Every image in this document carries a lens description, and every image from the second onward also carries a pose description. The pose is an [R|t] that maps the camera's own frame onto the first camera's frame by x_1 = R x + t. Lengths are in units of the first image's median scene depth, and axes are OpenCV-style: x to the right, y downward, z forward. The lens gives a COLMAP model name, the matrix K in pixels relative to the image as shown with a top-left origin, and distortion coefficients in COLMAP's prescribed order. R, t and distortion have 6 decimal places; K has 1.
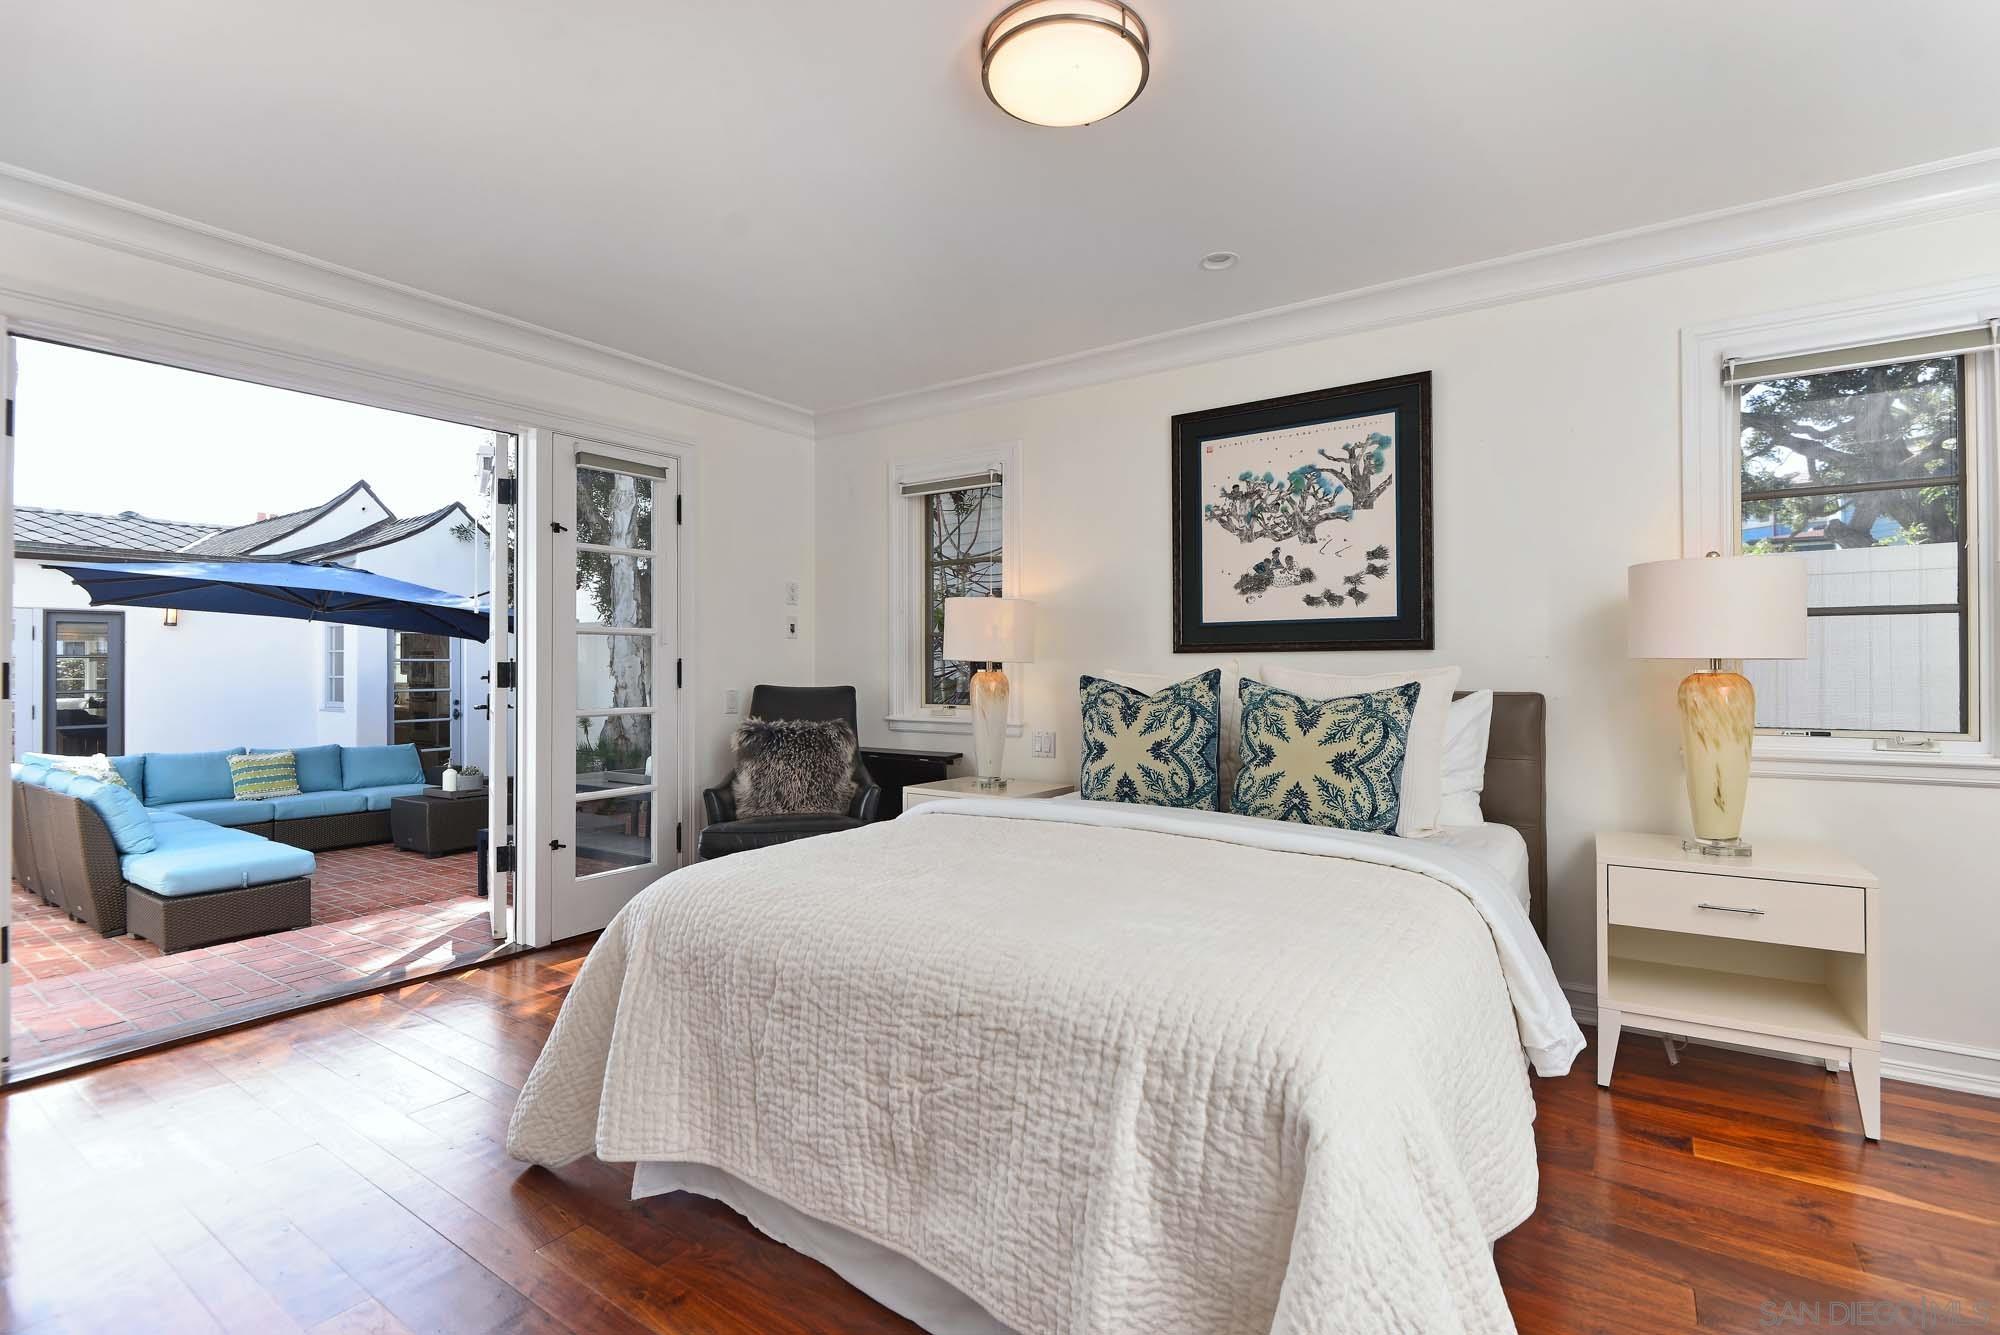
lens RADIAL K [[922.6, 0, 1008.7], [0, 922.6, 663.0], [0, 0, 1]] dist [0.001614, -0.000048]
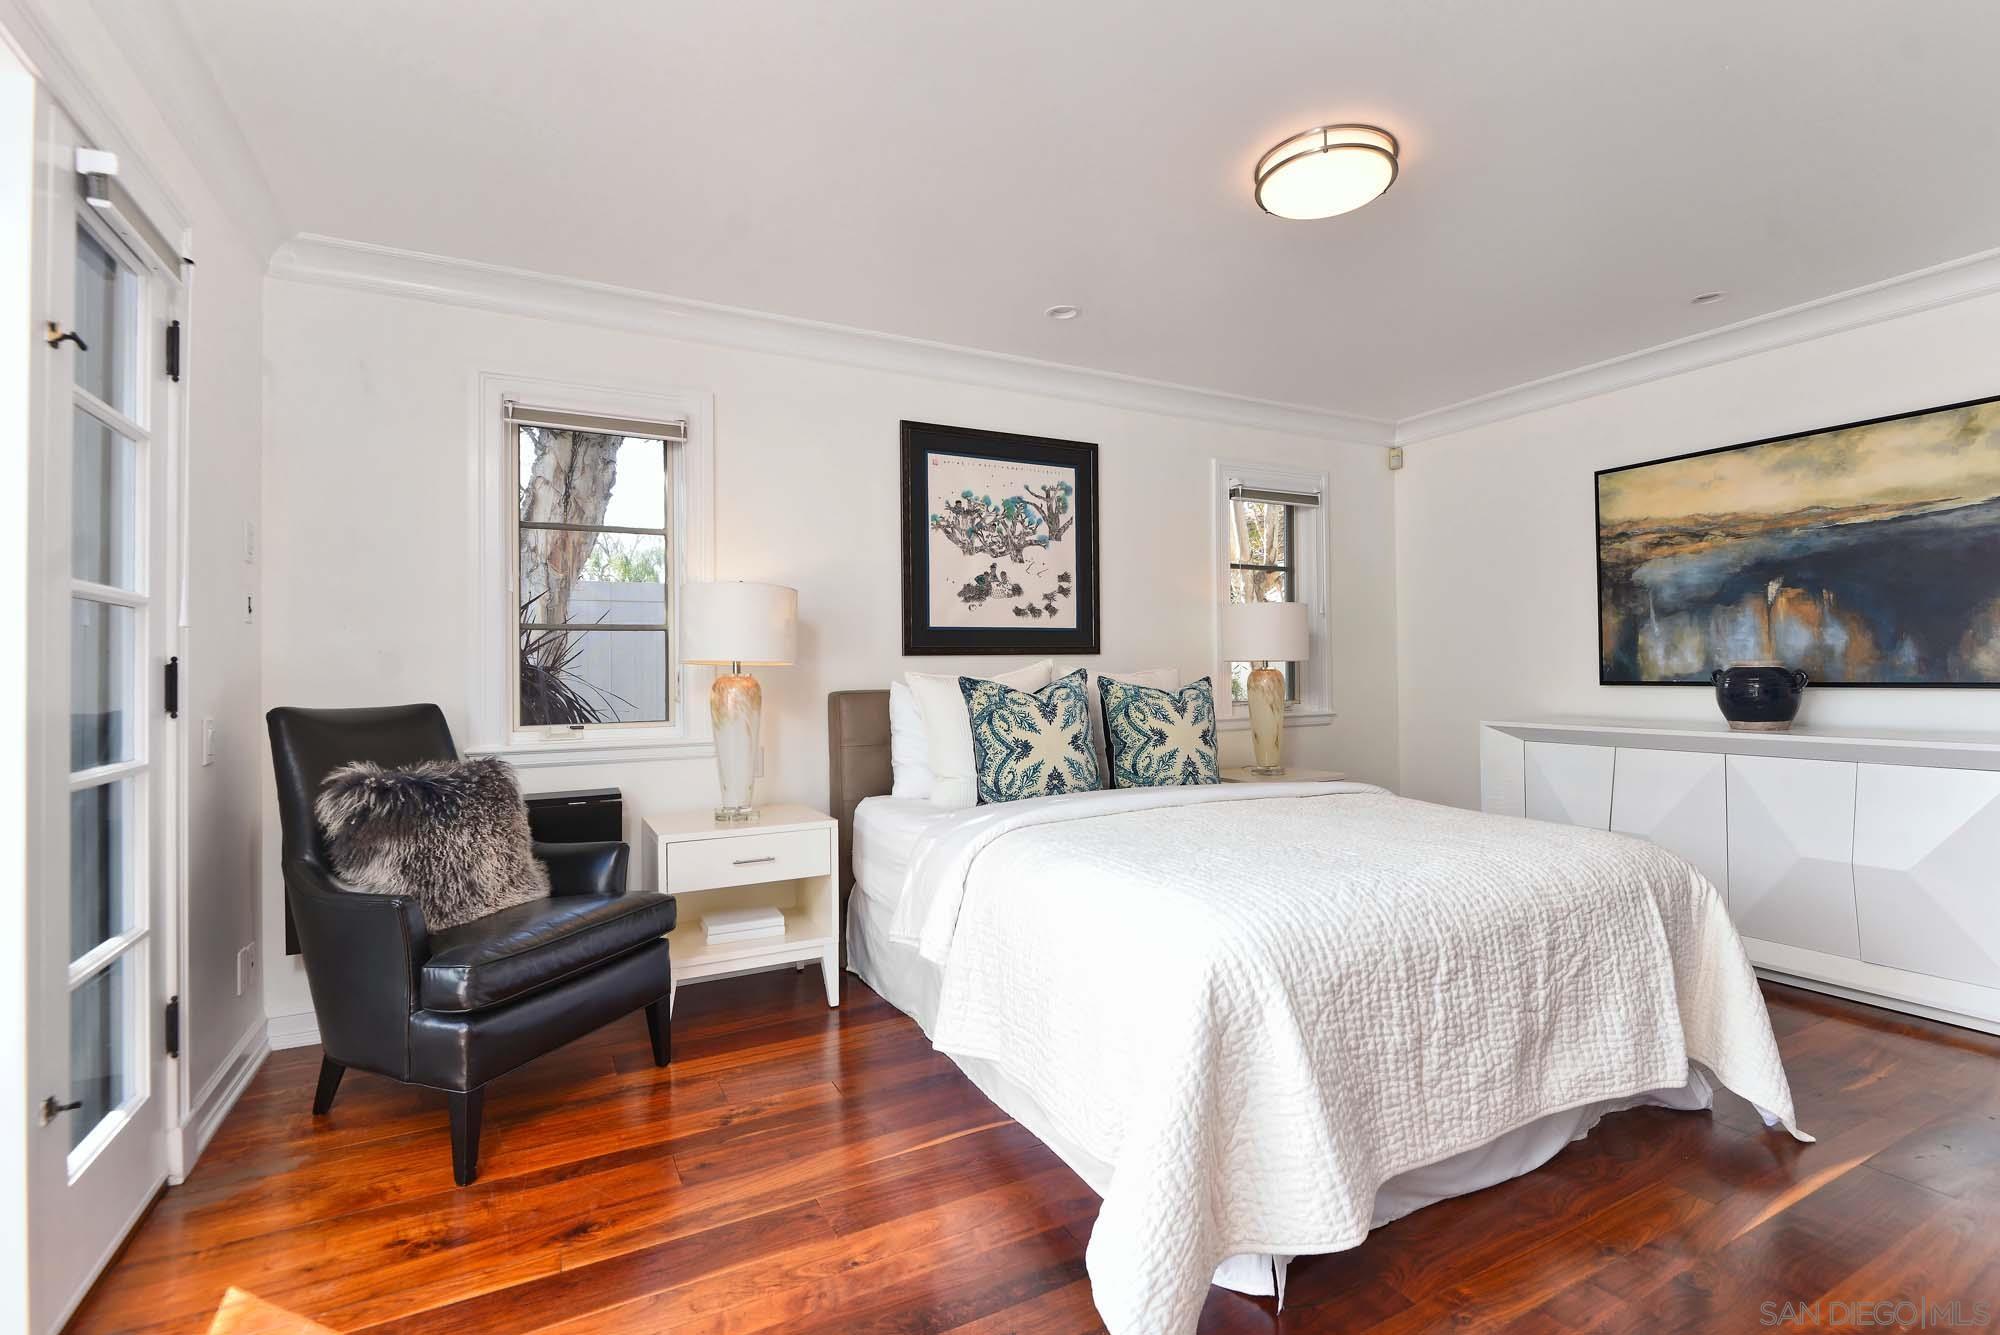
lens RADIAL K [[922.6, 0, 1005.7], [0, 922.6, 663.9], [0, 0, 1]] dist [0.001614, -0.000048]
pose [[0.449401, 0.001165, 0.893330, -0.742875], [0.005541, 0.999976, -0.004091, 0.003629], [-0.893313, 0.006788, 0.449384, 0.495818]]
